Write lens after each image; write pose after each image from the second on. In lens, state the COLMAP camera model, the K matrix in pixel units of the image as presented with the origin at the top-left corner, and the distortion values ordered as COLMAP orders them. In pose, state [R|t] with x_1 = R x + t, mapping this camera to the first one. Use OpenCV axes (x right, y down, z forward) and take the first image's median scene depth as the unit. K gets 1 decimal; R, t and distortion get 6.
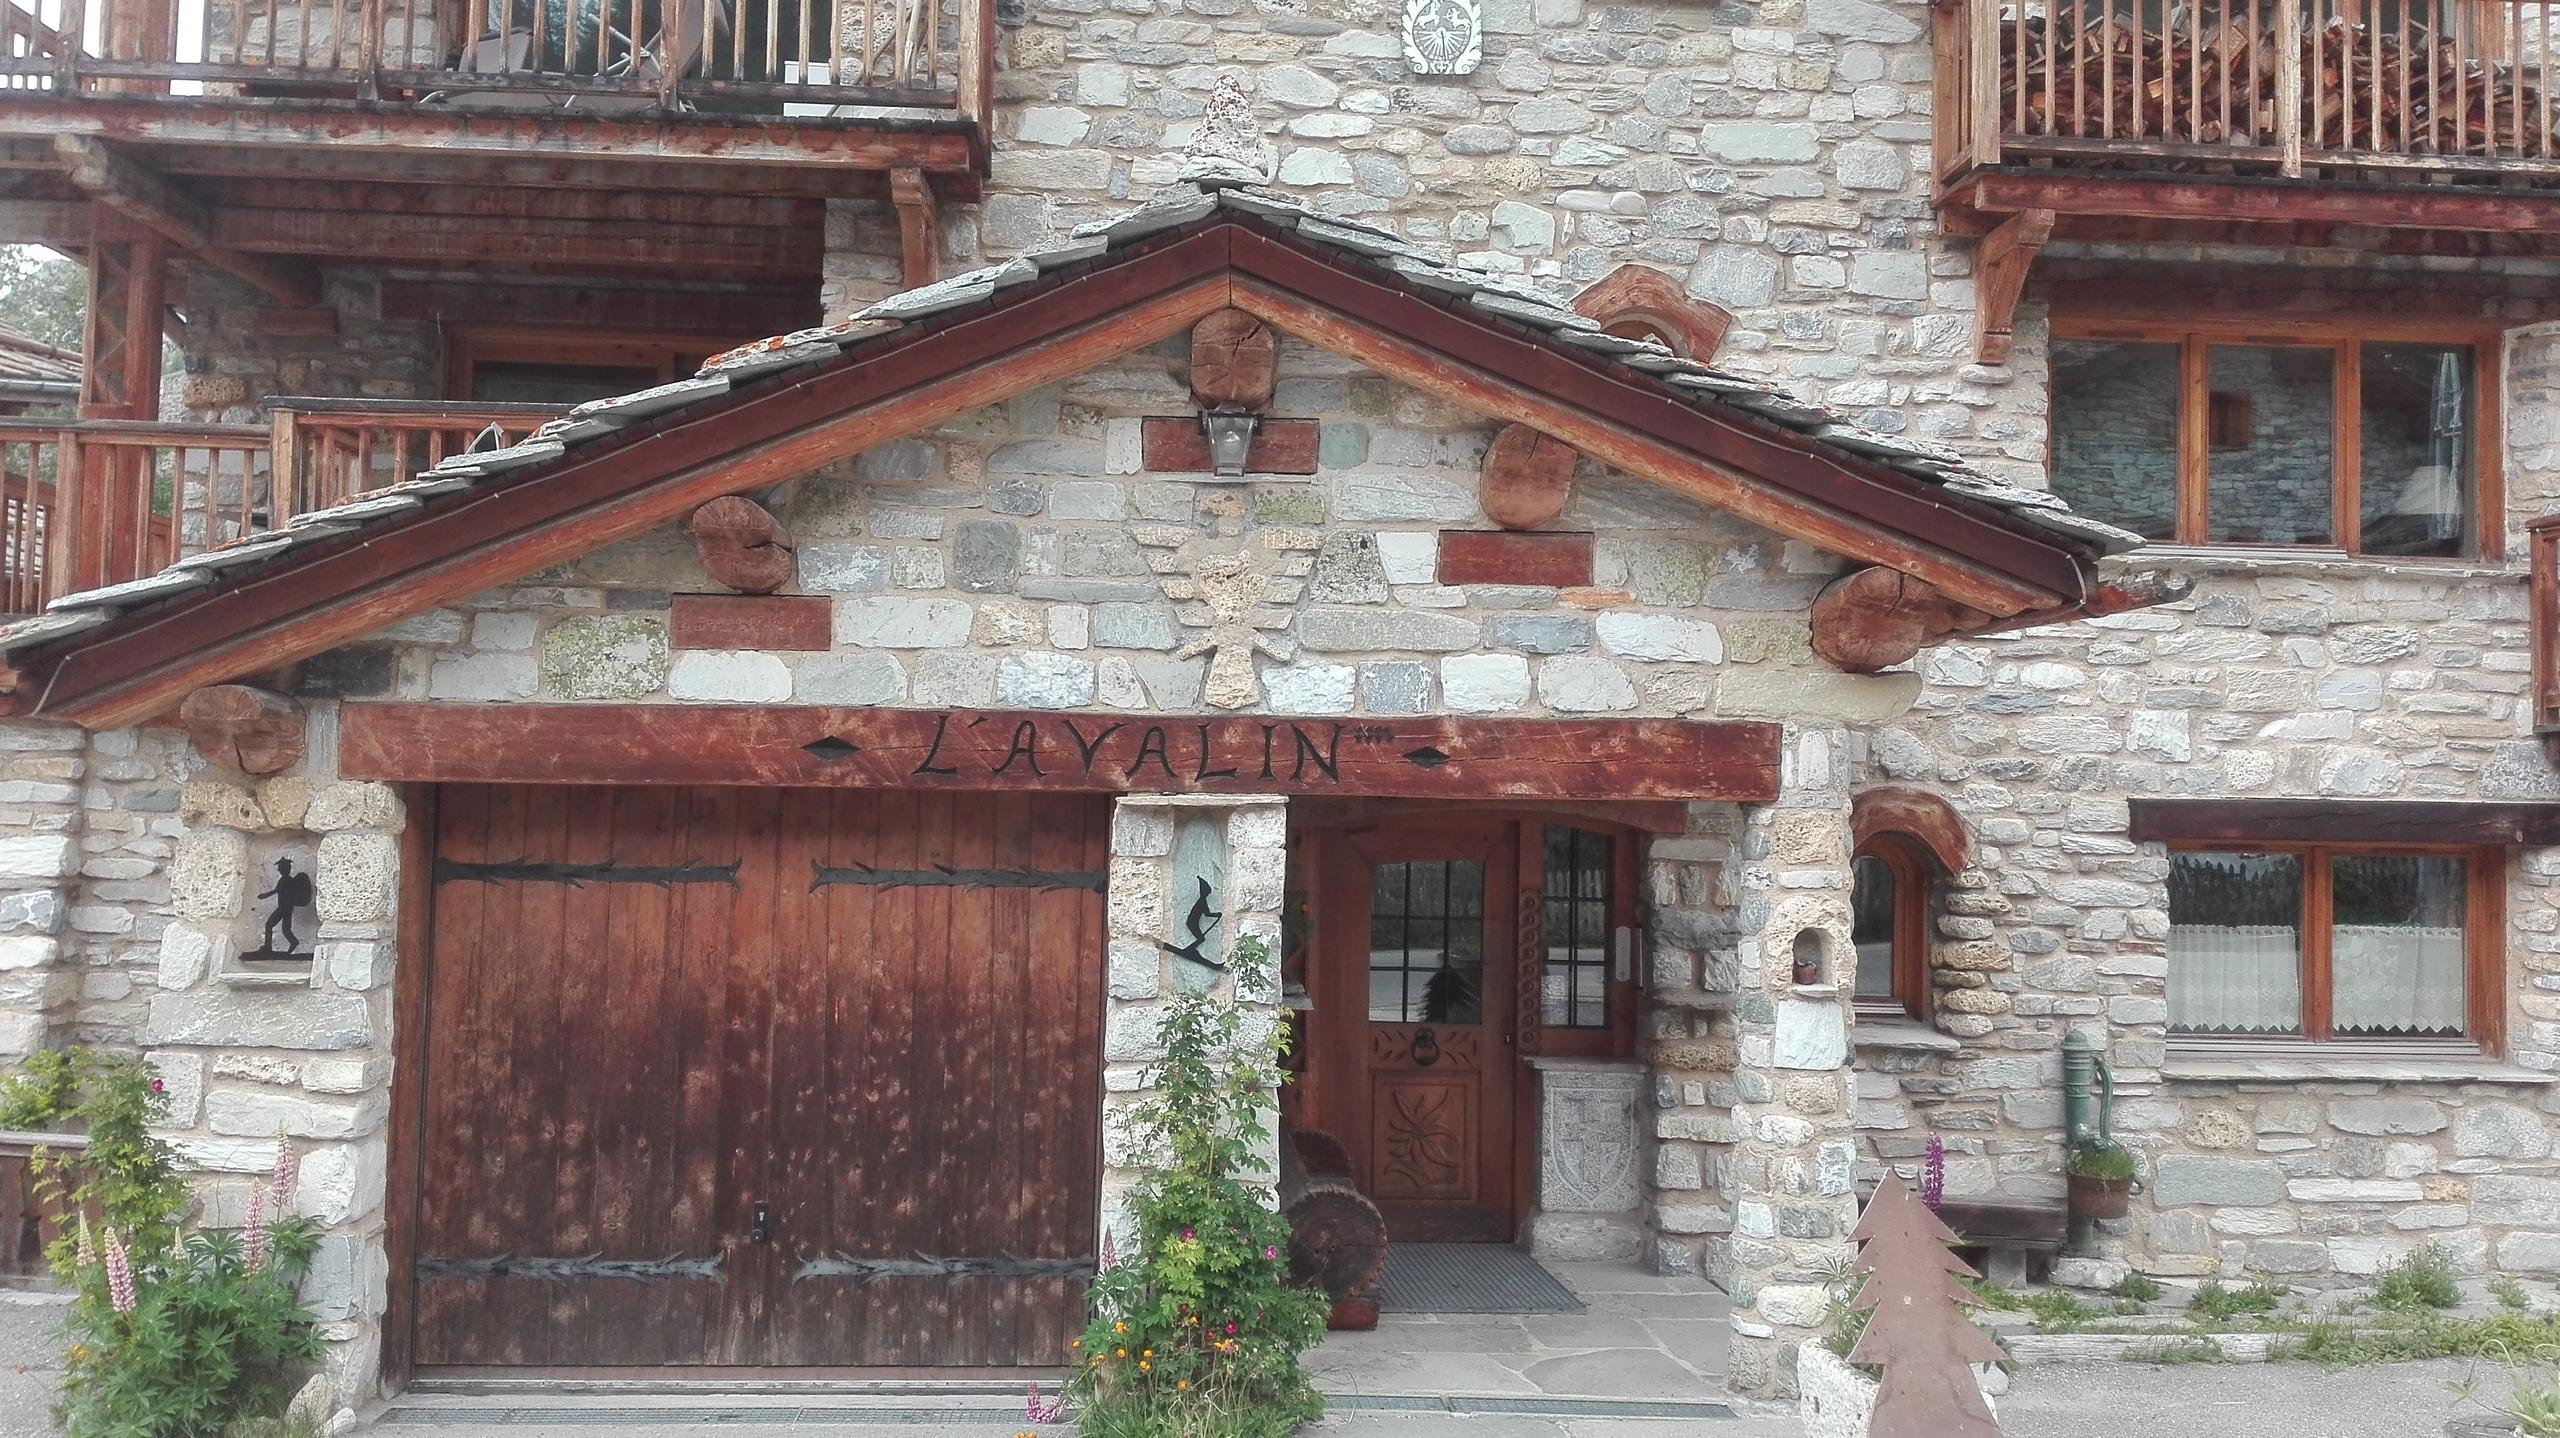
lens RADIAL K [[2054.6, 0, 1284.6], [0, 2054.6, 718.4], [0, 0, 1]] dist [0.046179, 0.000976]
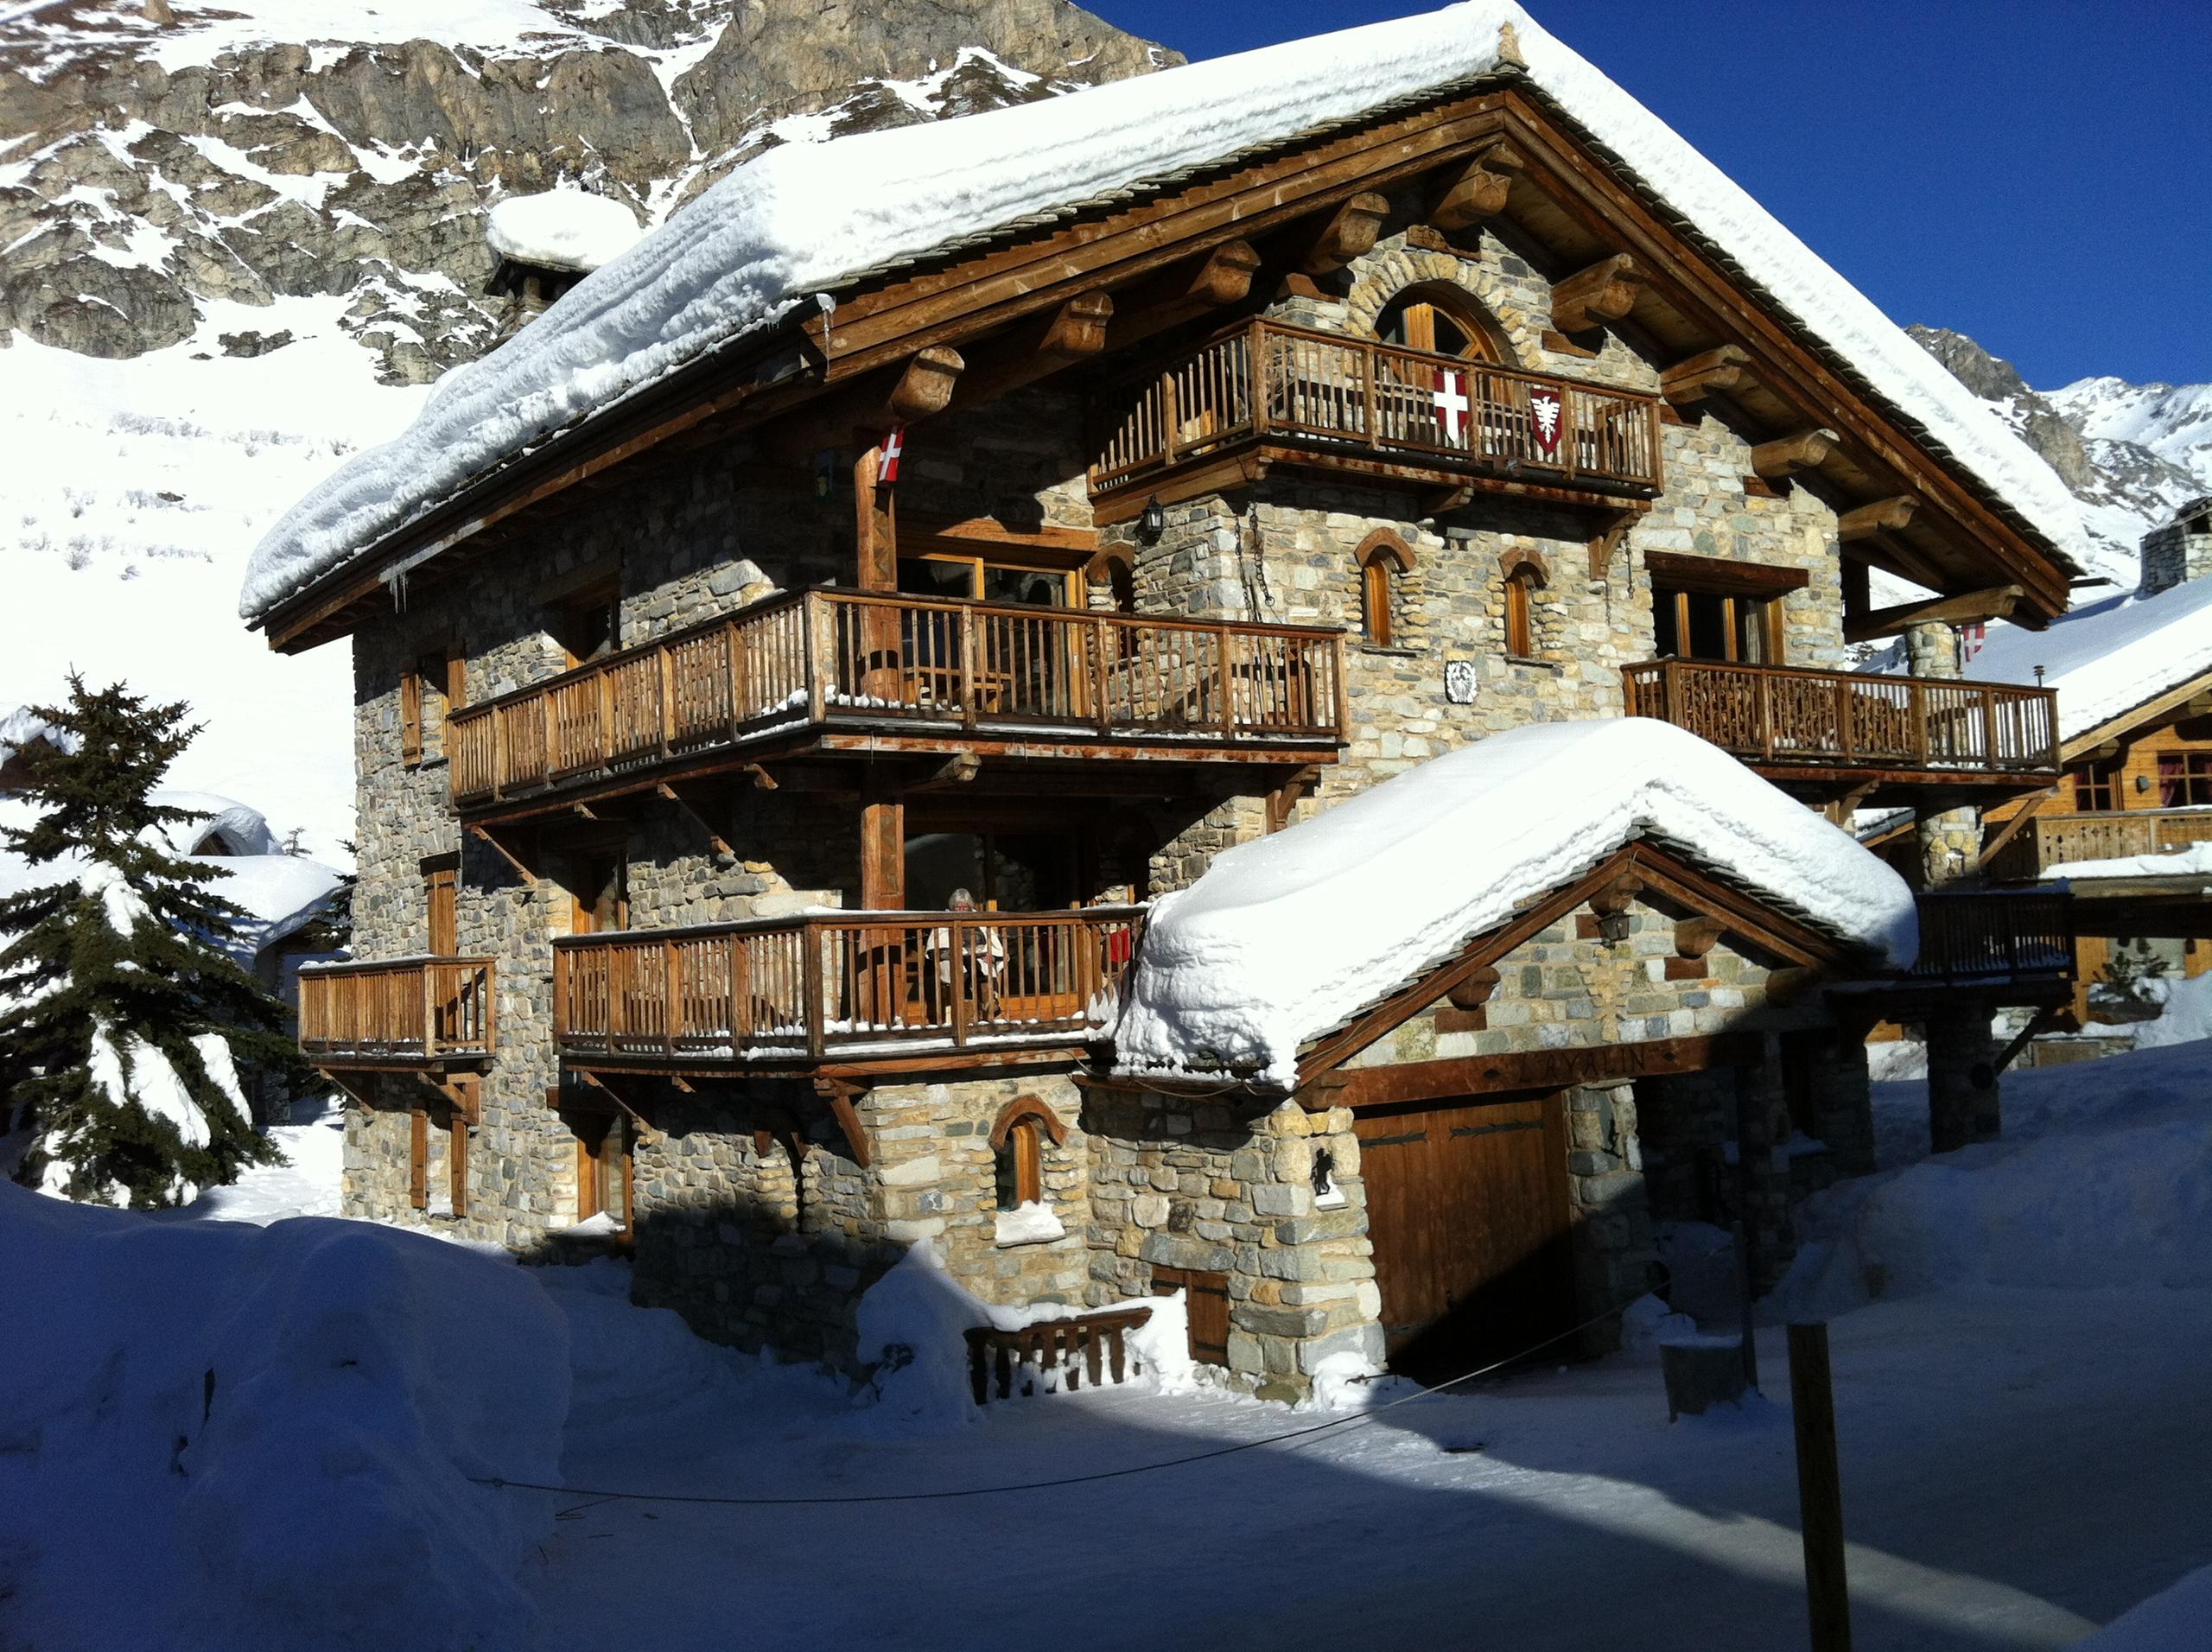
lens RADIAL K [[2066.1, 0, 1111.0], [0, 2066.1, 832.4], [0, 0, 1]] dist [0.014132, 0.000000]
pose [[0.834910, -0.020703, 0.549997, -1.738679], [0.043969, 0.998607, -0.029156, -0.193434], [-0.548628, 0.048525, 0.834657, -0.617848]]
